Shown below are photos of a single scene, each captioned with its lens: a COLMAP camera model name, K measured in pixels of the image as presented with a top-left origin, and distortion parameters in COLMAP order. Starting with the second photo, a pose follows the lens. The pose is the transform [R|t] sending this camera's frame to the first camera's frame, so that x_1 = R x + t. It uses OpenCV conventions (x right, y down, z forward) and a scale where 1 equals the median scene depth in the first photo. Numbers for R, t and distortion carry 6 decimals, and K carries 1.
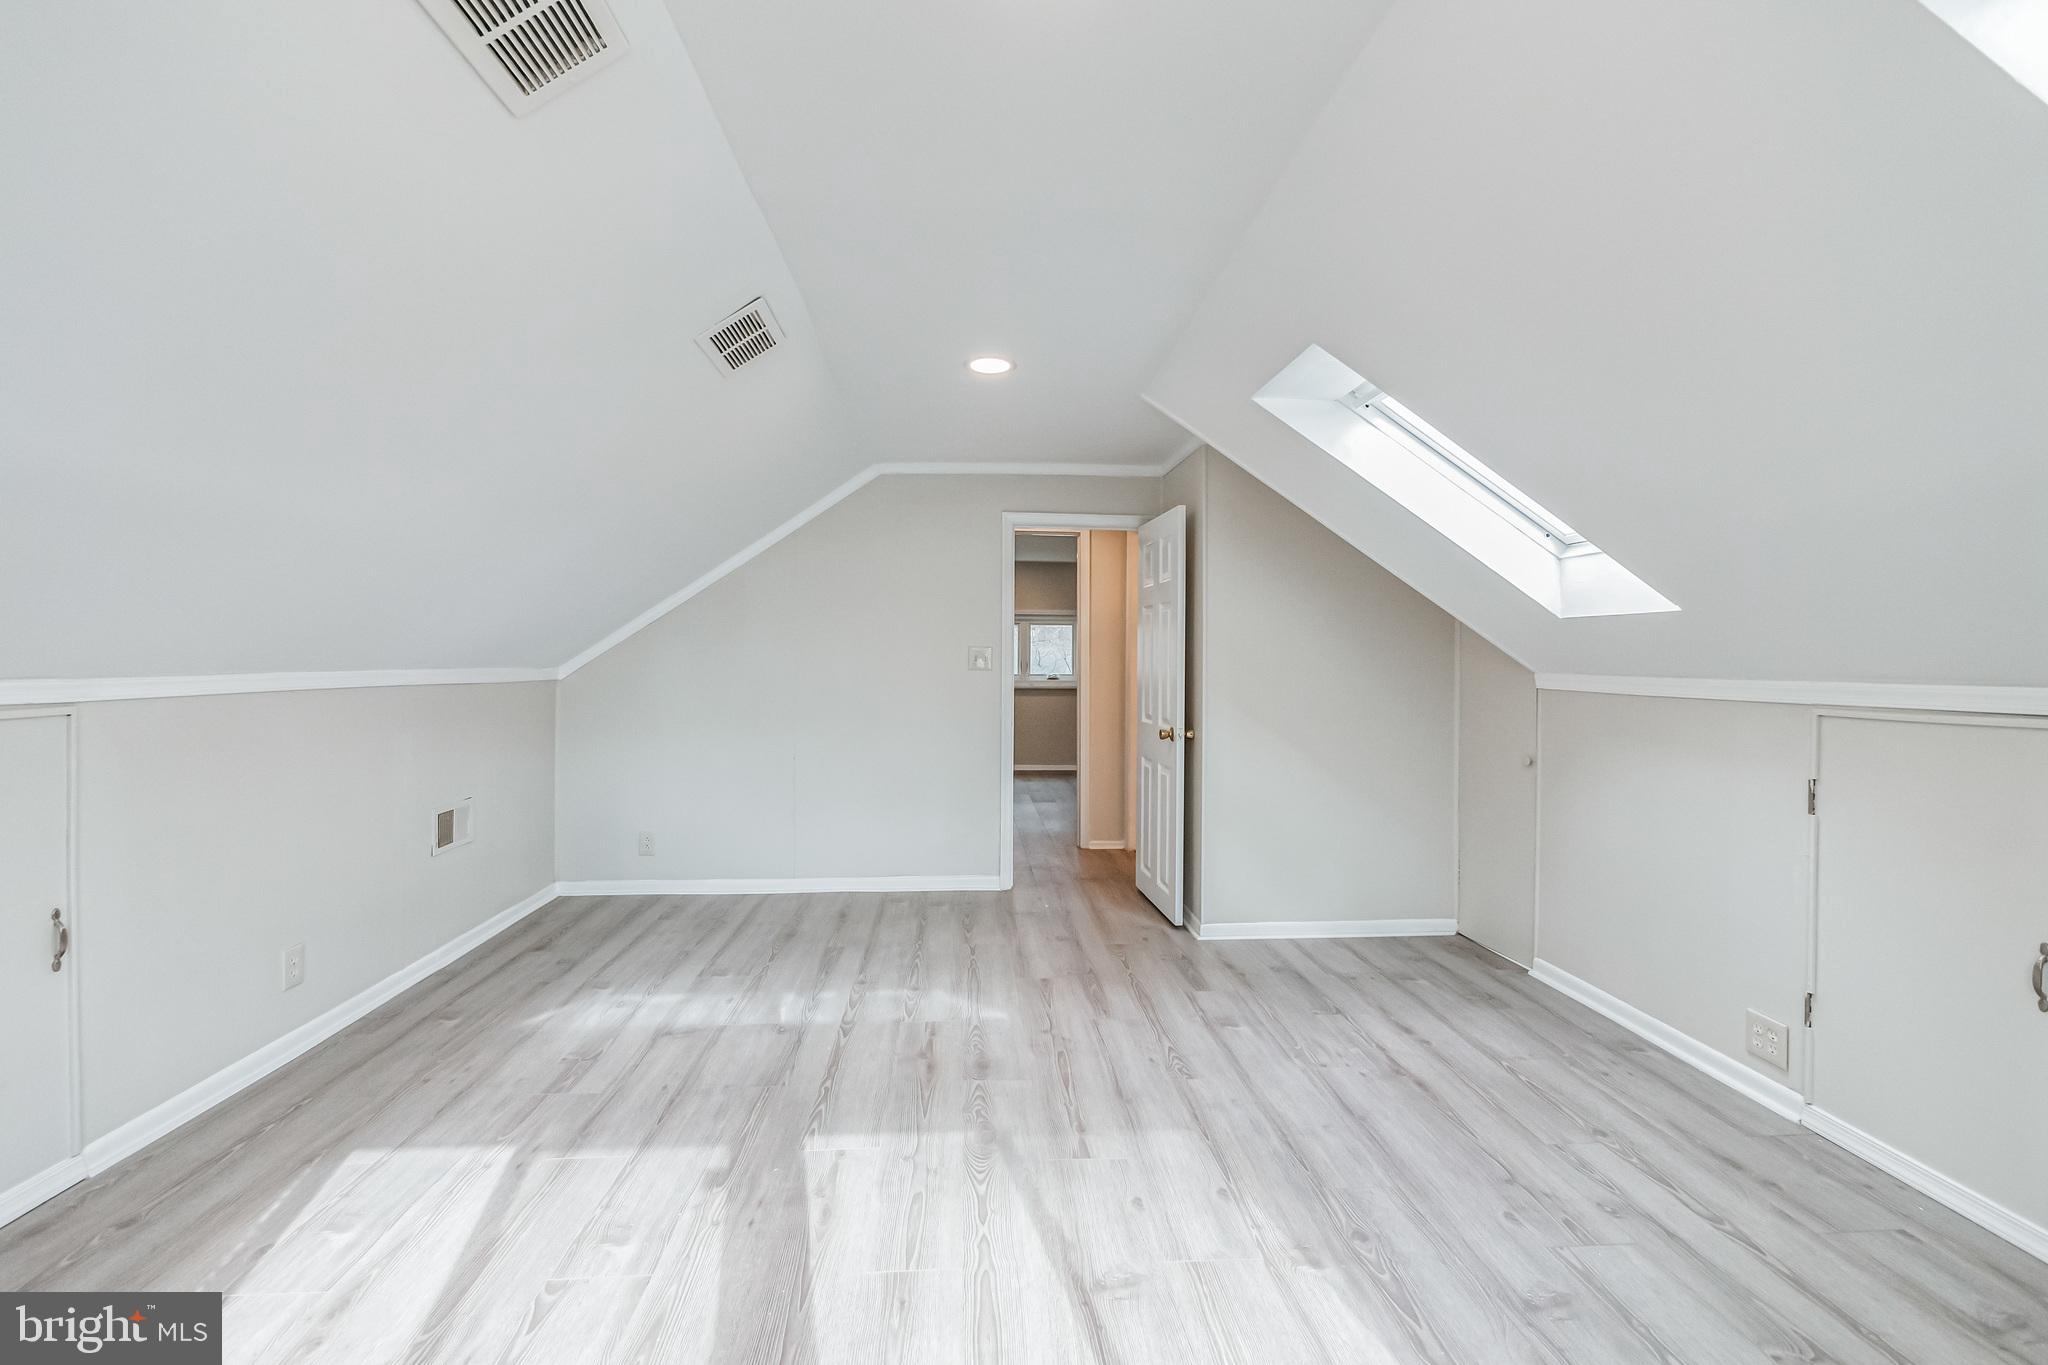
lens RADIAL K [[870.6, 0, 1022.4], [0, 870.6, 674.5], [0, 0, 1]] dist [-0.009311, 0.002067]
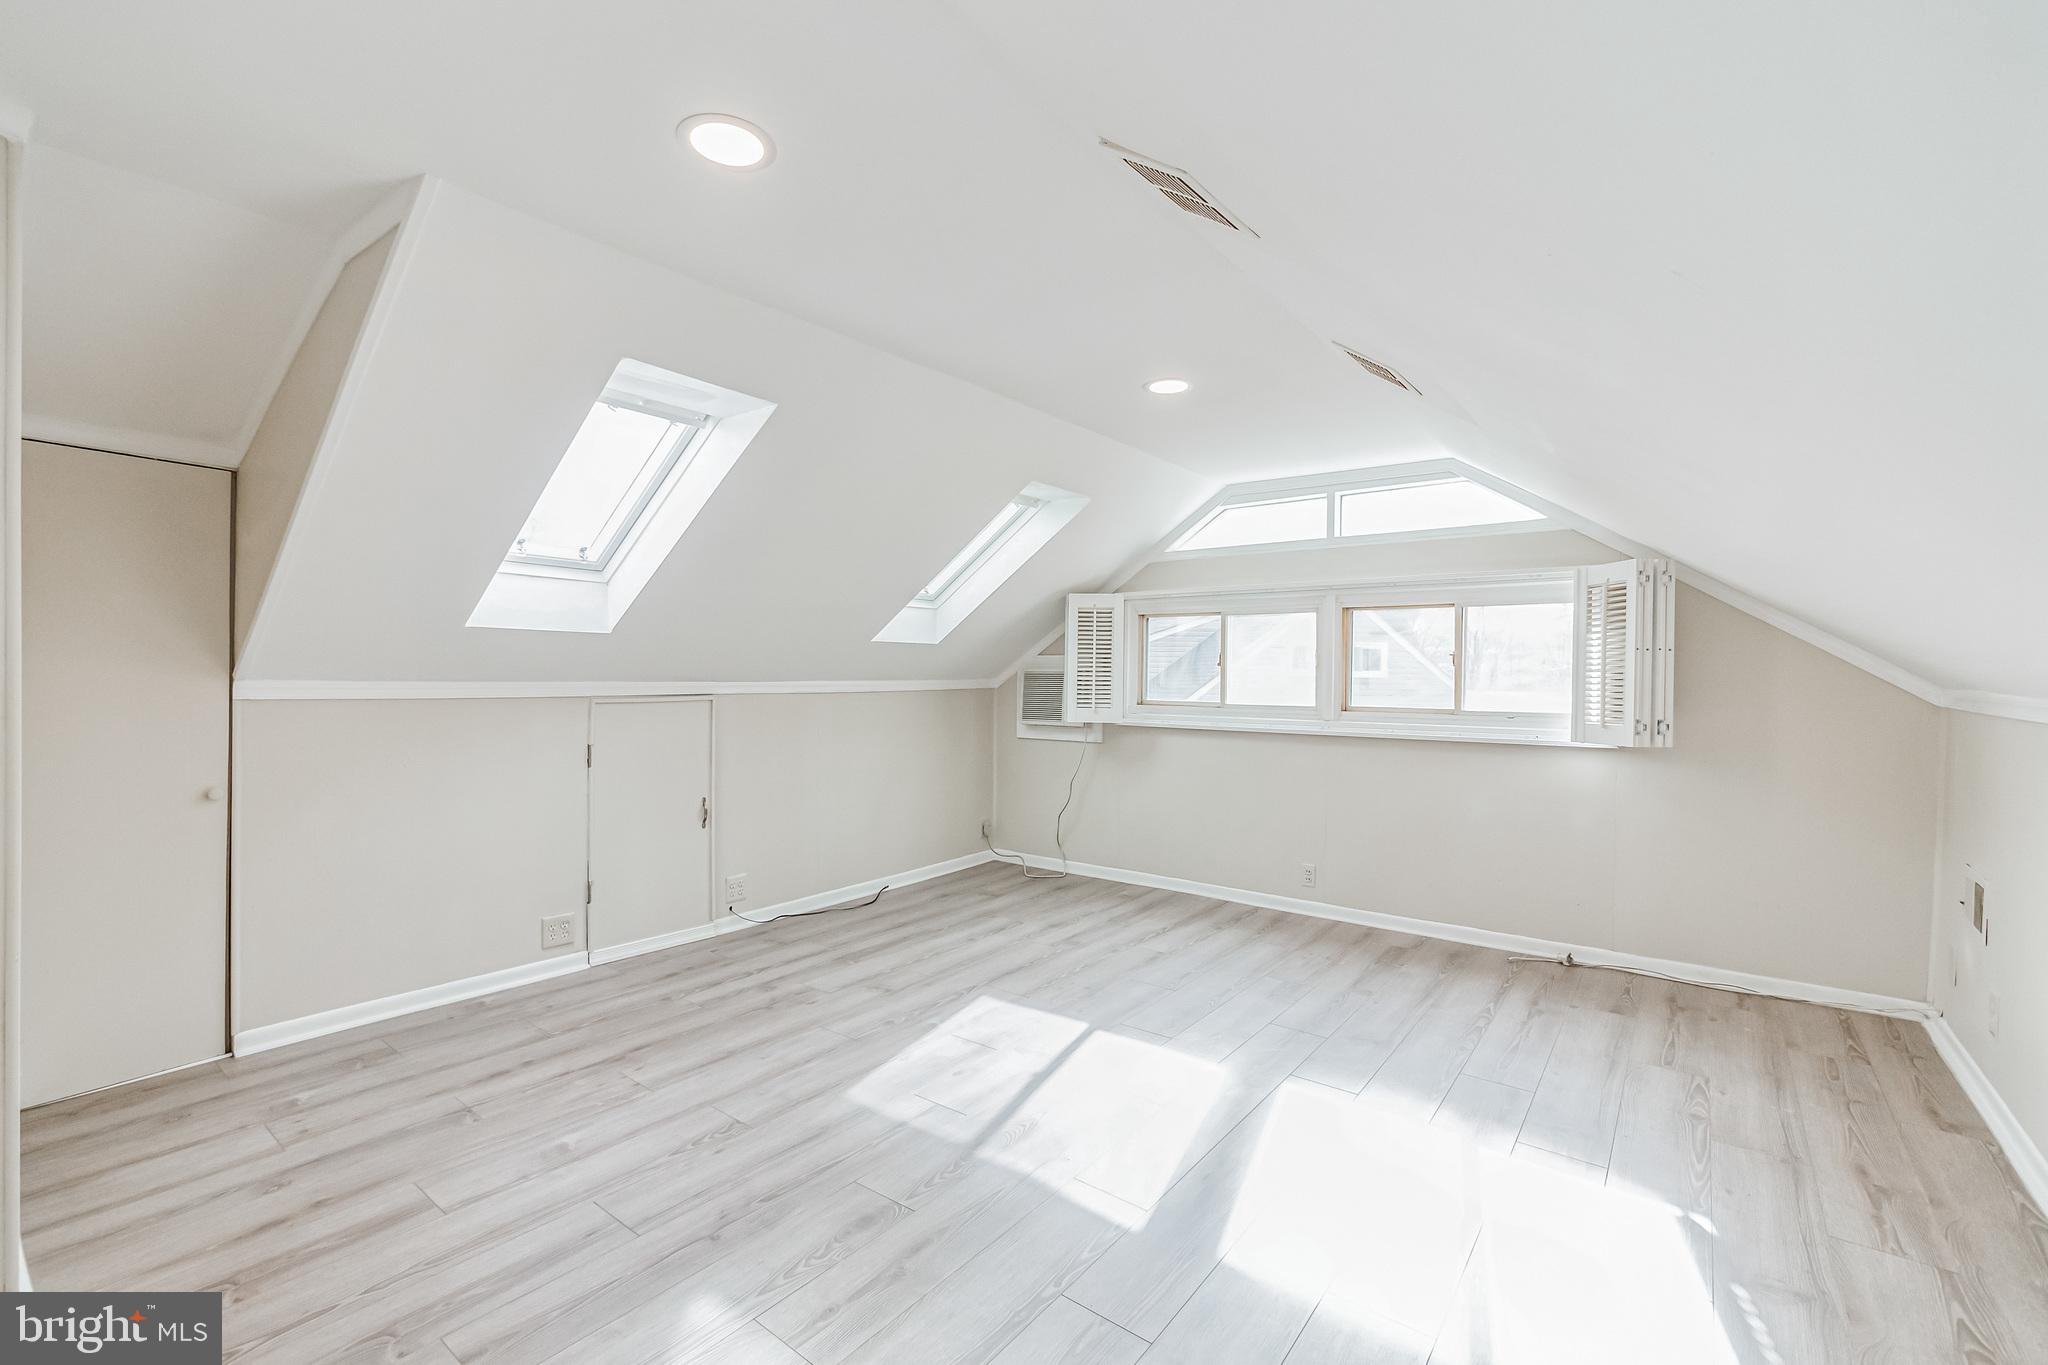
lens RADIAL K [[870.6, 0, 1023.3], [0, 870.6, 679.7], [0, 0, 1]] dist [-0.009311, 0.002067]
pose [[-0.741949, -0.015160, 0.670285, -0.642741], [-0.000862, 0.999765, 0.021658, -0.026282], [-0.670456, 0.015491, -0.741787, 1.473913]]
